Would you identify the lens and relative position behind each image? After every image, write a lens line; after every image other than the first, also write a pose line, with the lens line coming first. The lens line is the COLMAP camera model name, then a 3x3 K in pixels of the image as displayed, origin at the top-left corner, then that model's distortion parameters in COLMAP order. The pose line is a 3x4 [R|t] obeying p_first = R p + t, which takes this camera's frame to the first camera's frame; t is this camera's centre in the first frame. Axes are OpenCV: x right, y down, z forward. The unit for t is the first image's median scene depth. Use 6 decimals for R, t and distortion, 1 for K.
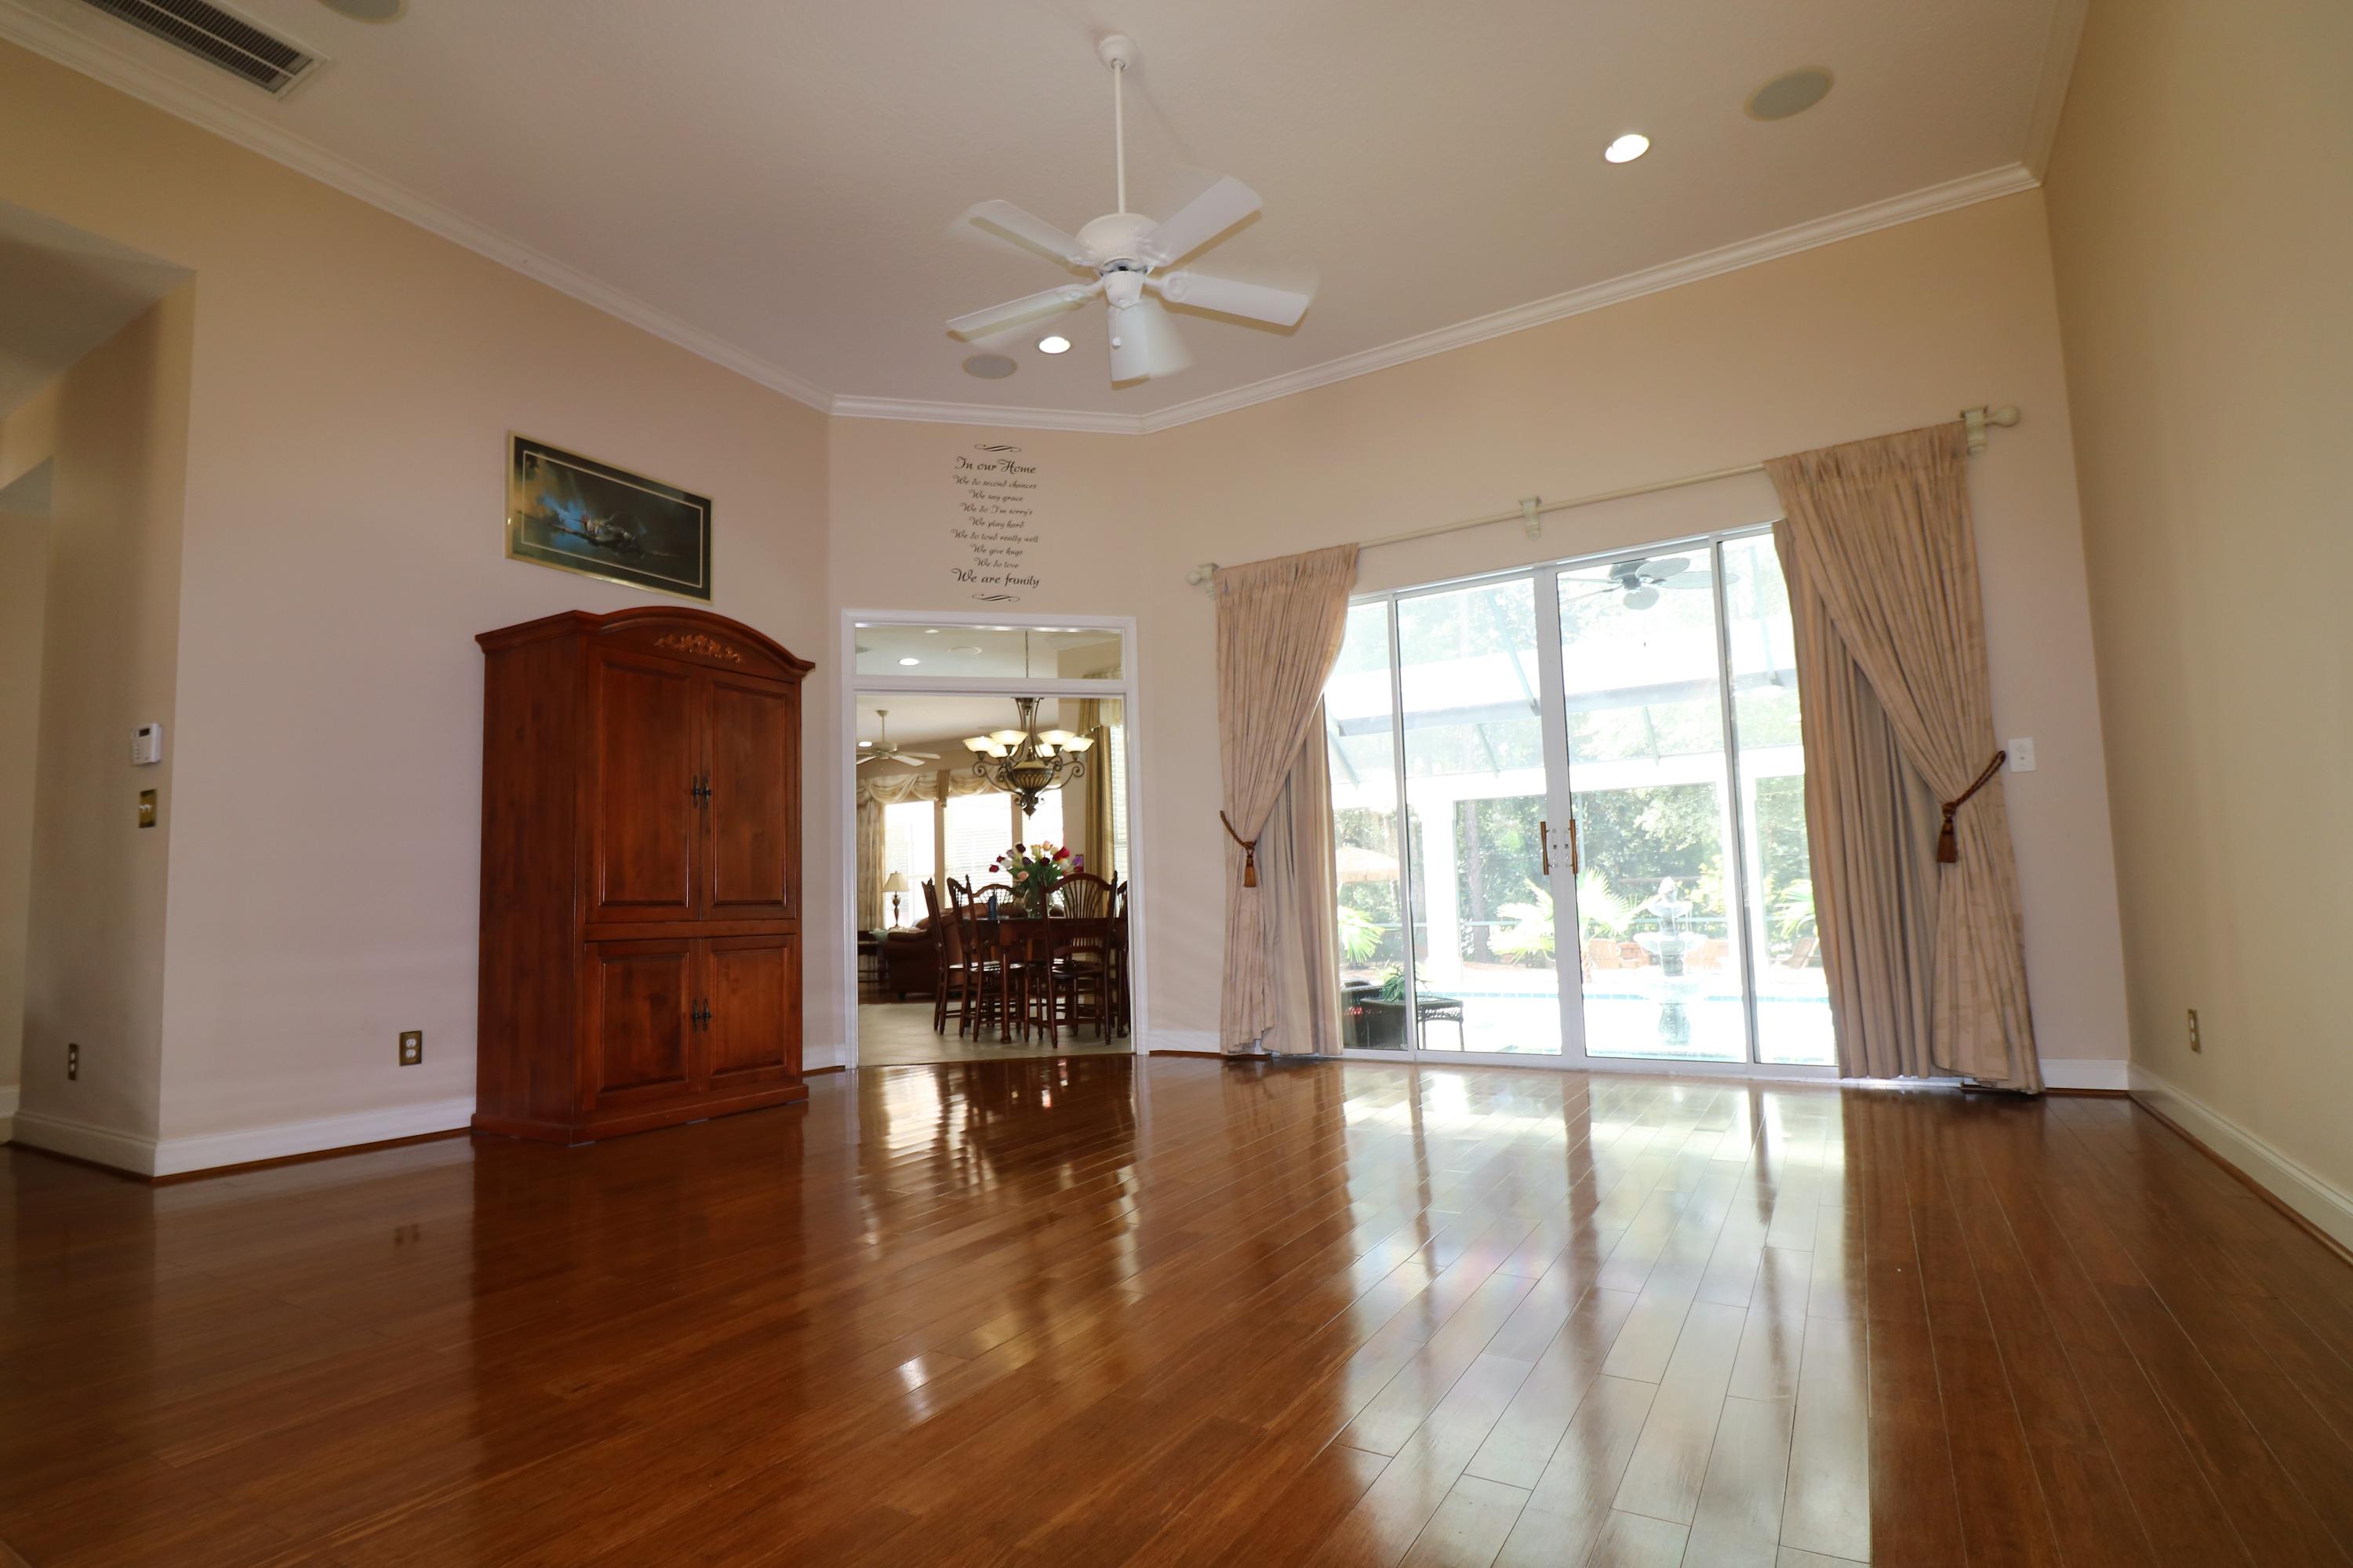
lens RADIAL K [[1119.6, 0, 1172.7], [0, 1119.6, 768.7], [0, 0, 1]] dist [0.007578, -0.015387]
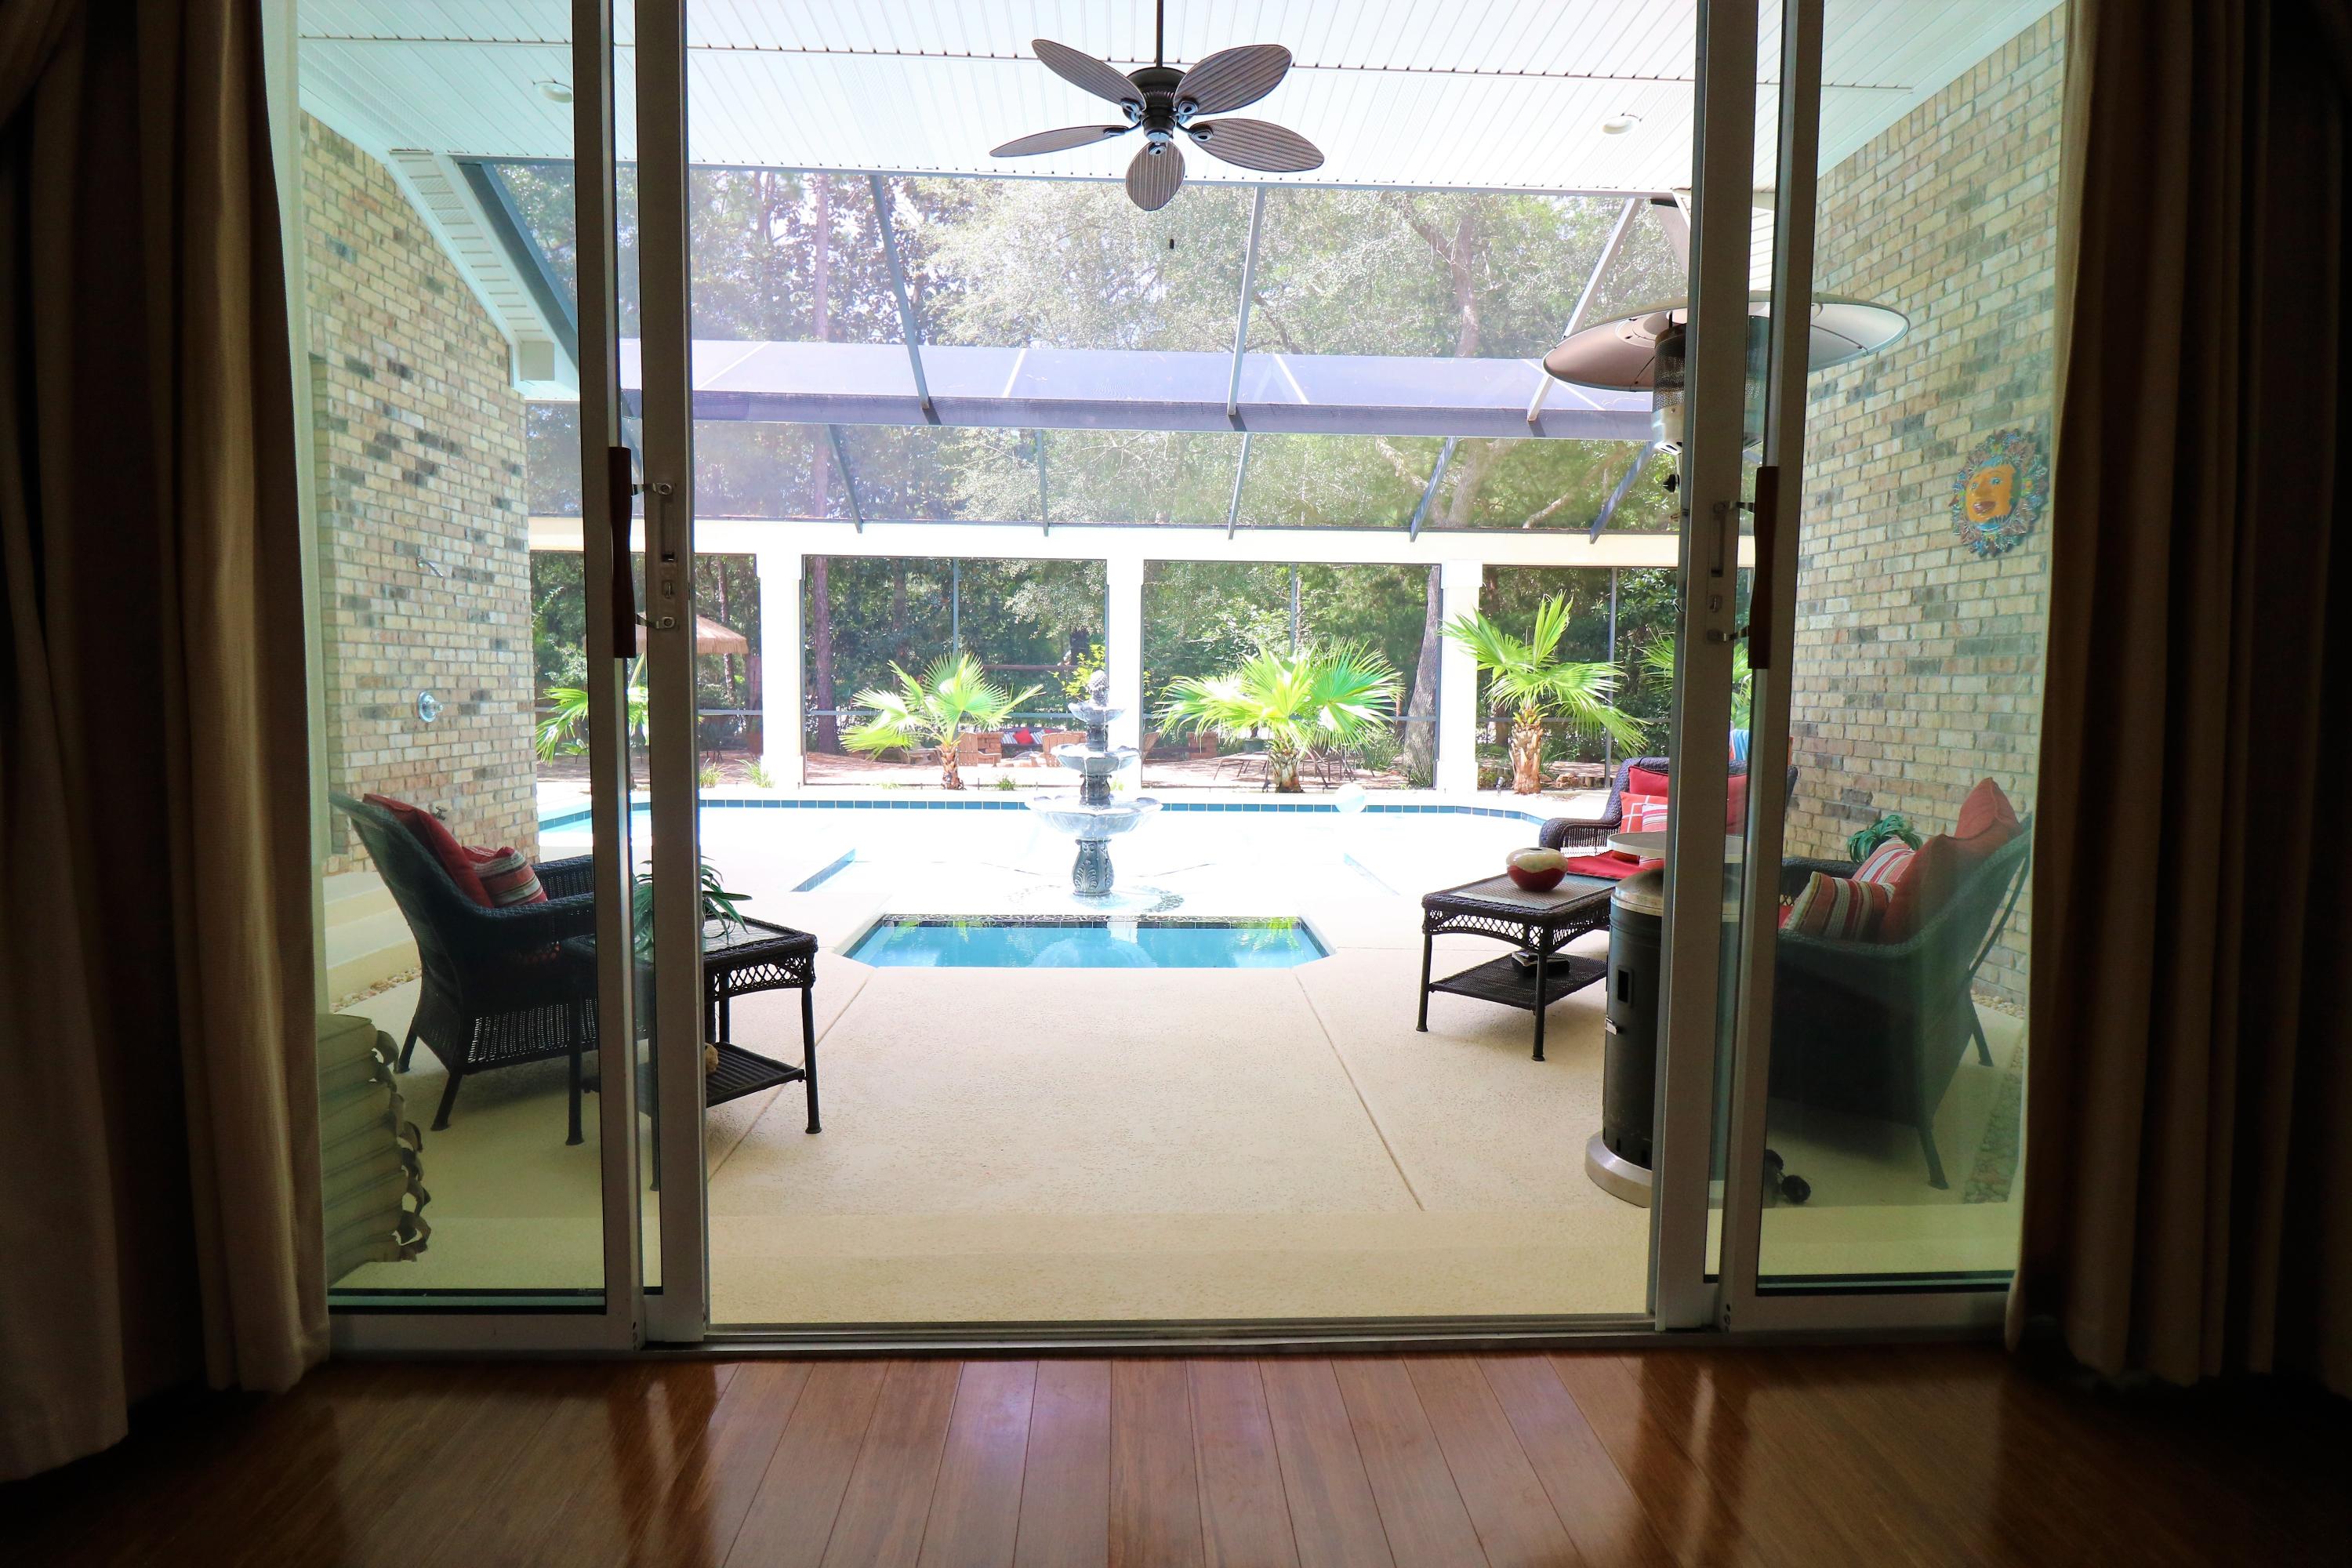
lens RADIAL K [[1119.0, 0, 1172.2], [0, 1119.0, 768.7], [0, 0, 1]] dist [0.007578, -0.015387]
pose [[0.842983, -0.006821, 0.537897, 0.044438], [-0.098776, 0.980956, 0.167238, 0.016512], [-0.528794, -0.194110, 0.826255, 0.182712]]
